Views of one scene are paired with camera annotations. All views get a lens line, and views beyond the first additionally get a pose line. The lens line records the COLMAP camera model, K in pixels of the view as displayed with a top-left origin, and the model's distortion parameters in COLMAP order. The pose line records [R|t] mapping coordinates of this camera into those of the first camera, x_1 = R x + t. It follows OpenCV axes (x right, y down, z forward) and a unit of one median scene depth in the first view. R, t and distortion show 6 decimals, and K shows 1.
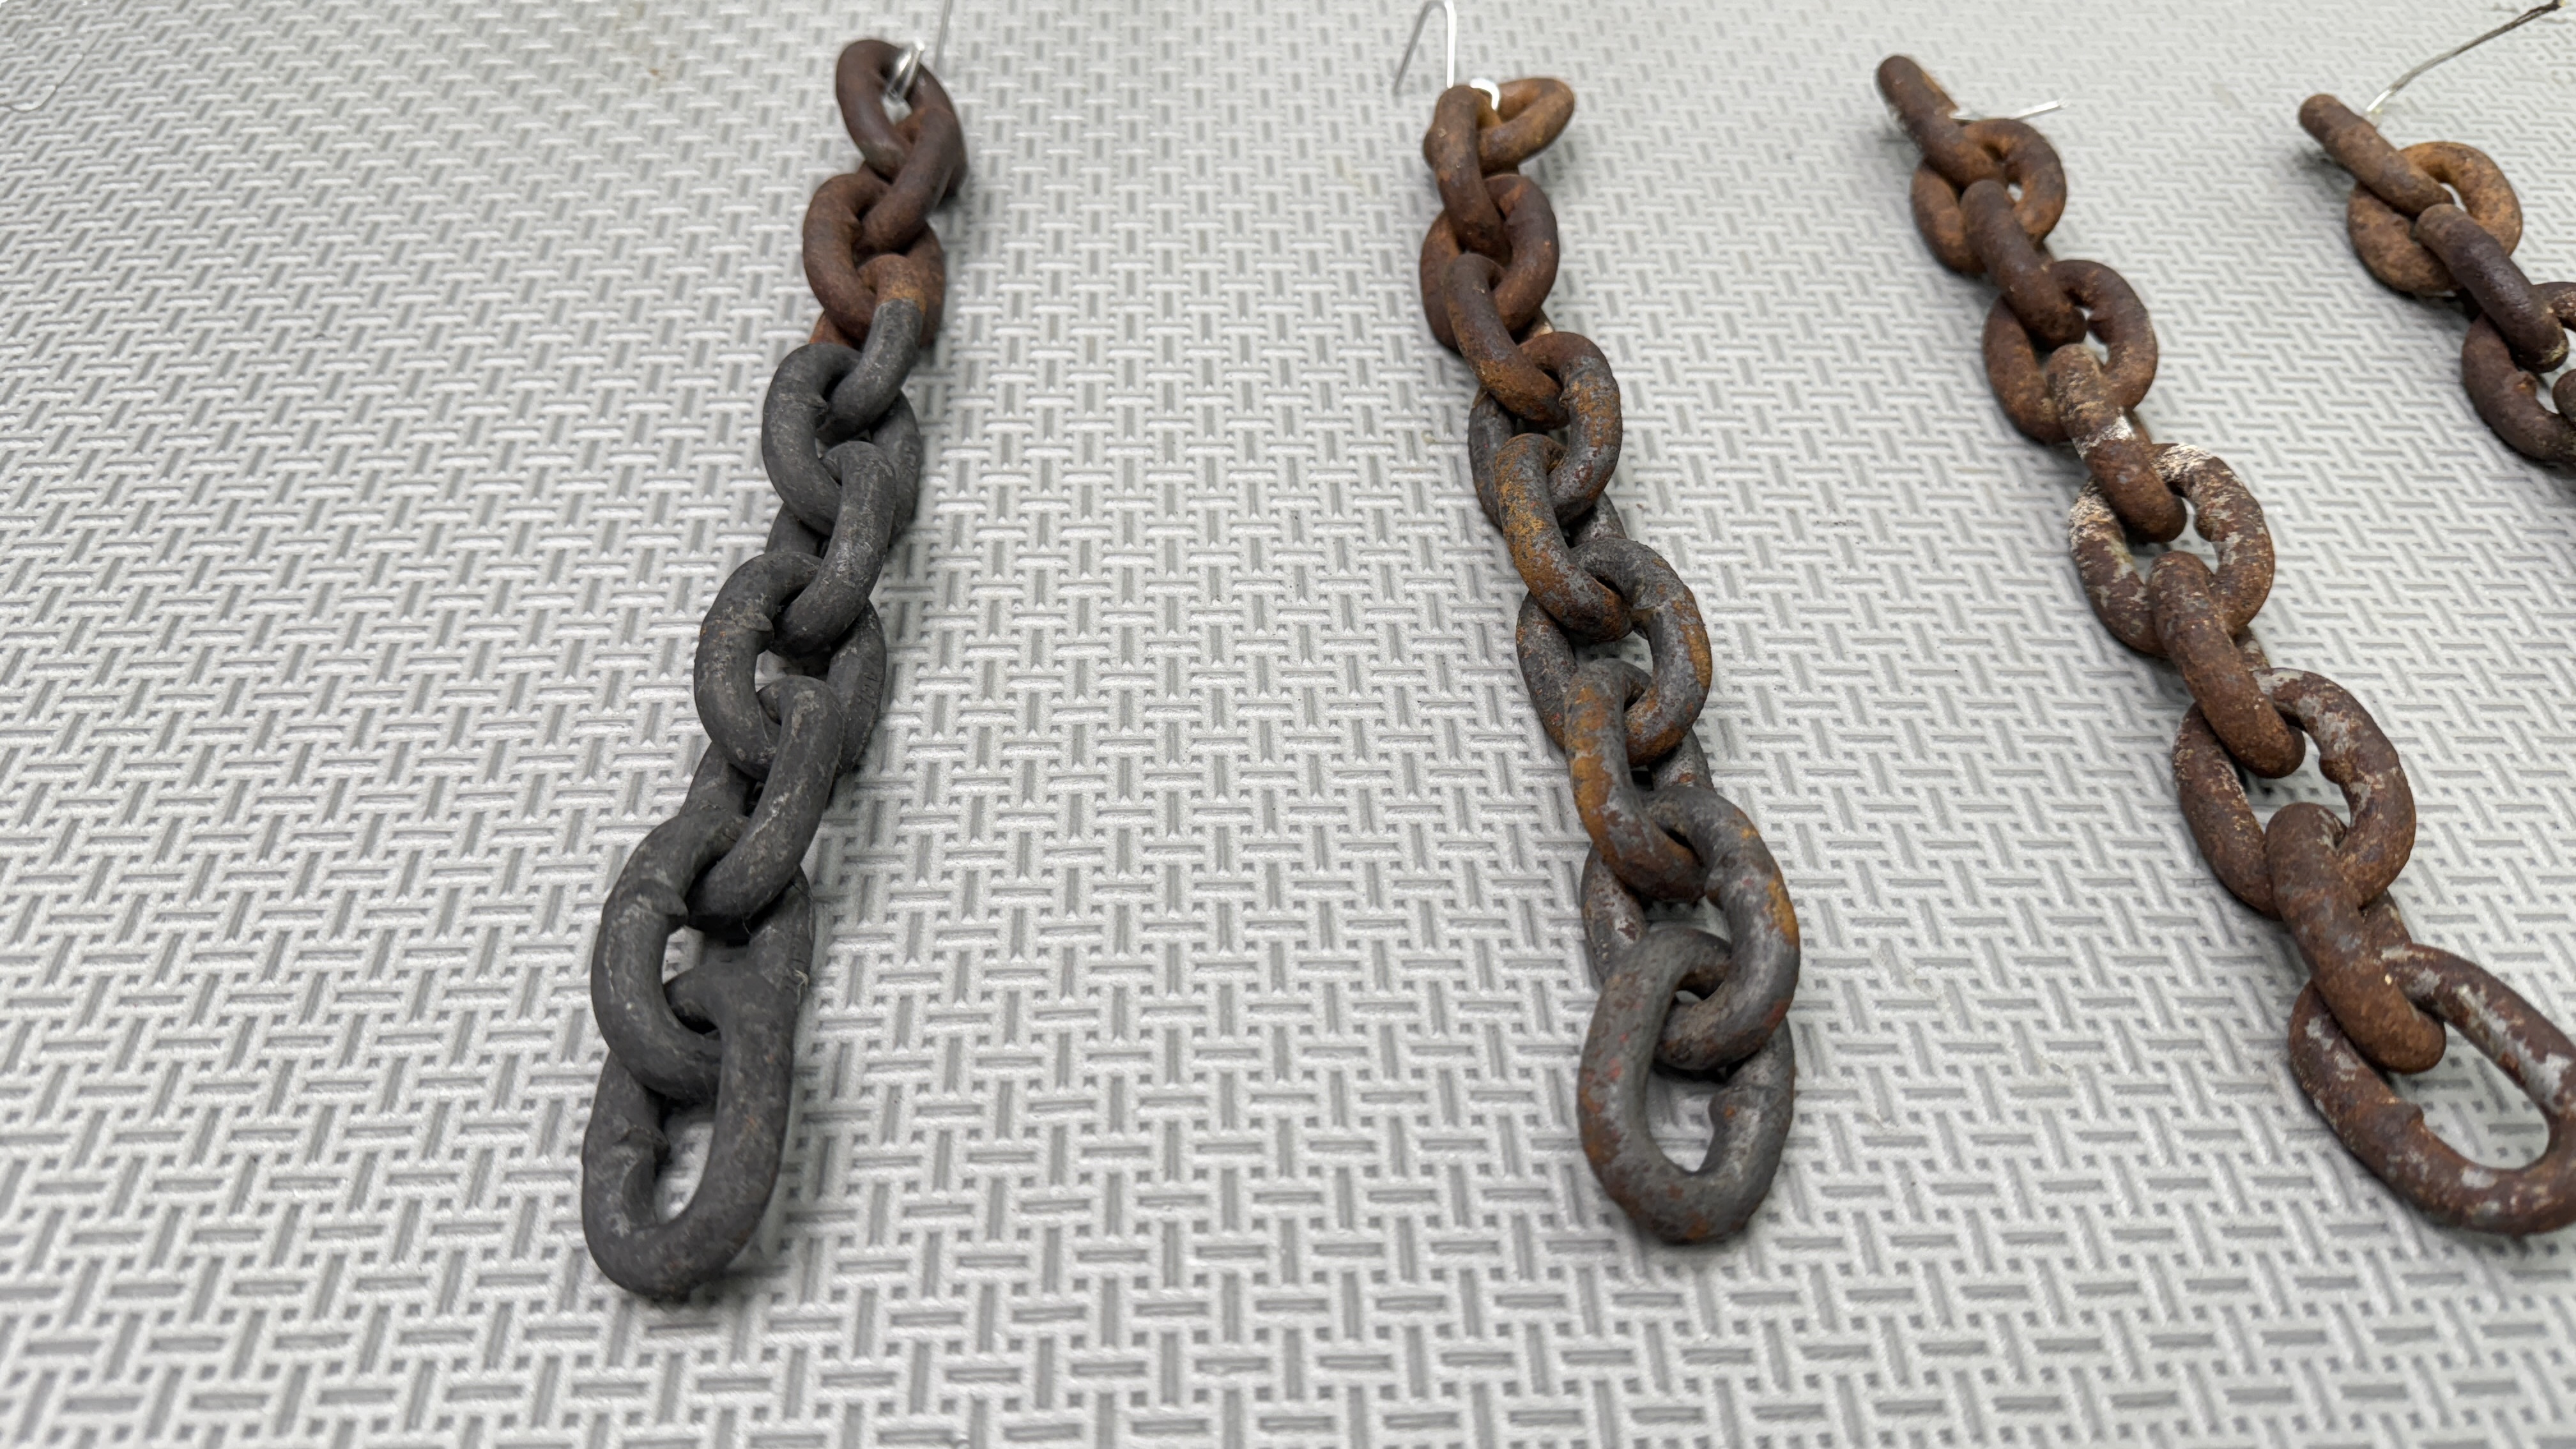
lens RADIAL K [[1855.4, 0, 1262.4], [0, 1855.4, 721.1], [0, 0, 1]] dist [0.008164, -0.033470]
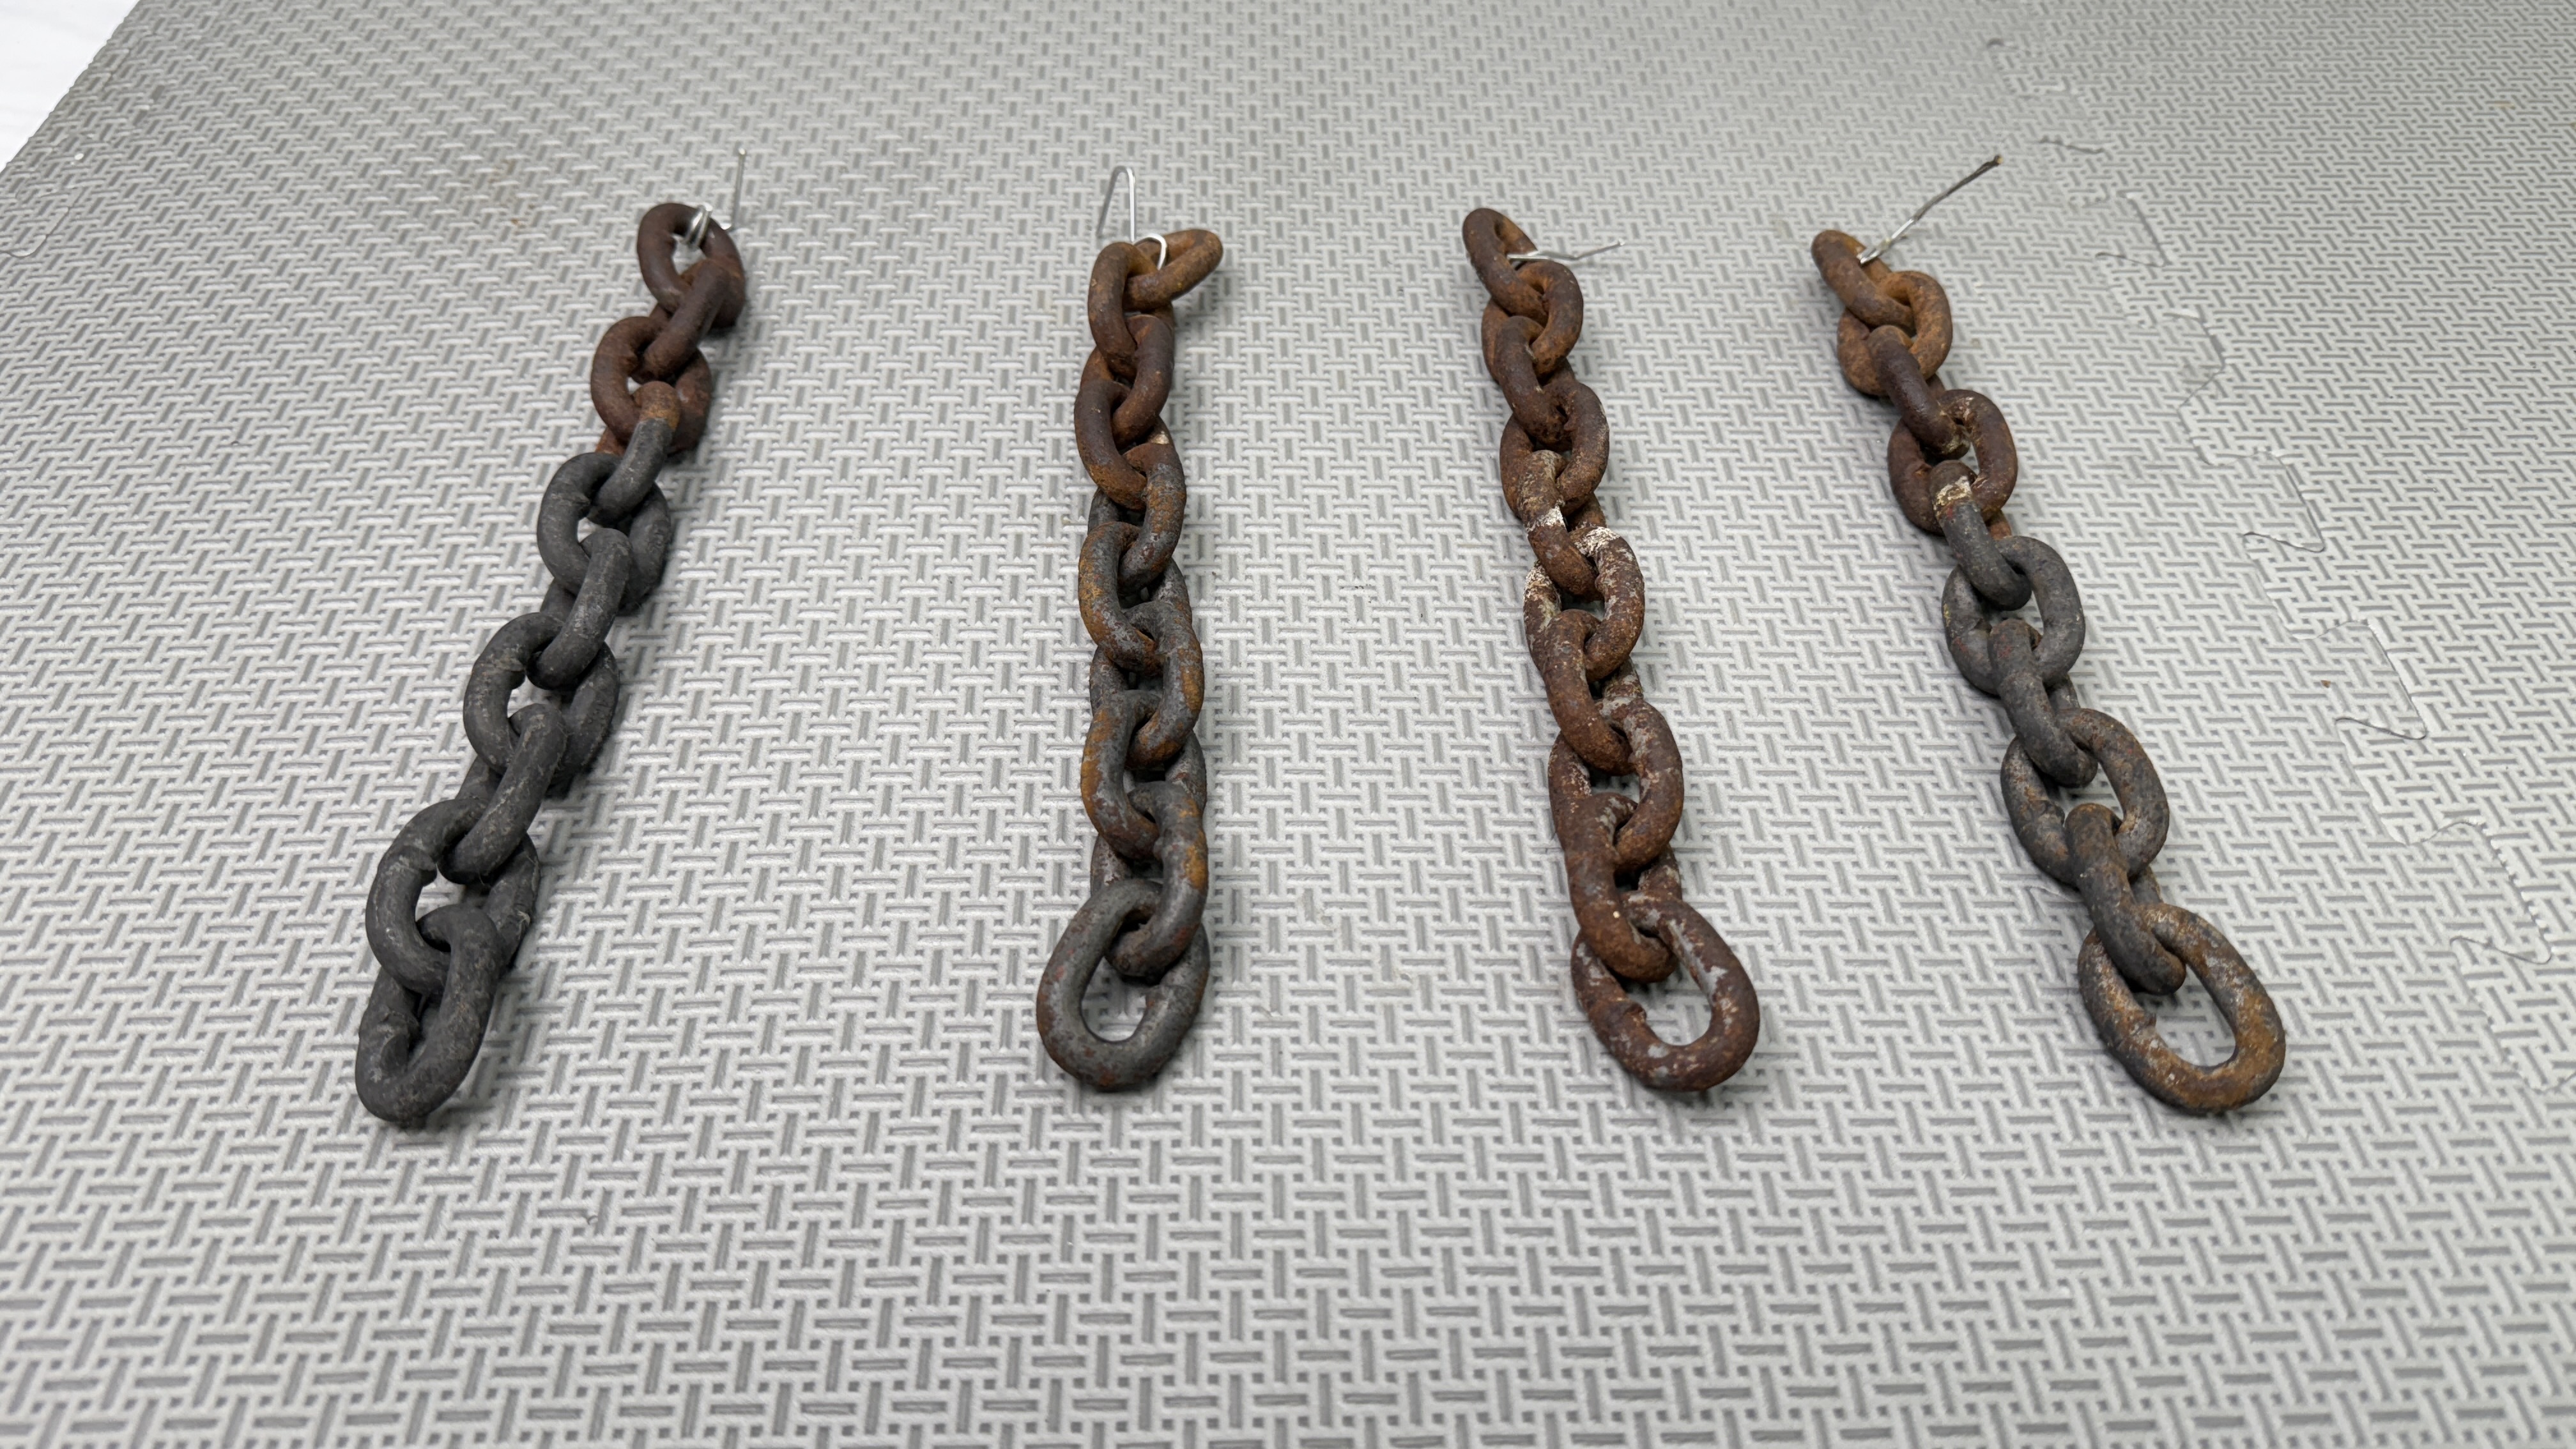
lens RADIAL K [[1855.4, 0, 1275.7], [0, 1855.4, 725.2], [0, 0, 1]] dist [0.008164, -0.033470]
pose [[0.999849, -0.001228, -0.017337, 0.323643], [0.001105, 0.999974, -0.007099, 0.002254], [0.017345, 0.007079, 0.999824, -0.383163]]
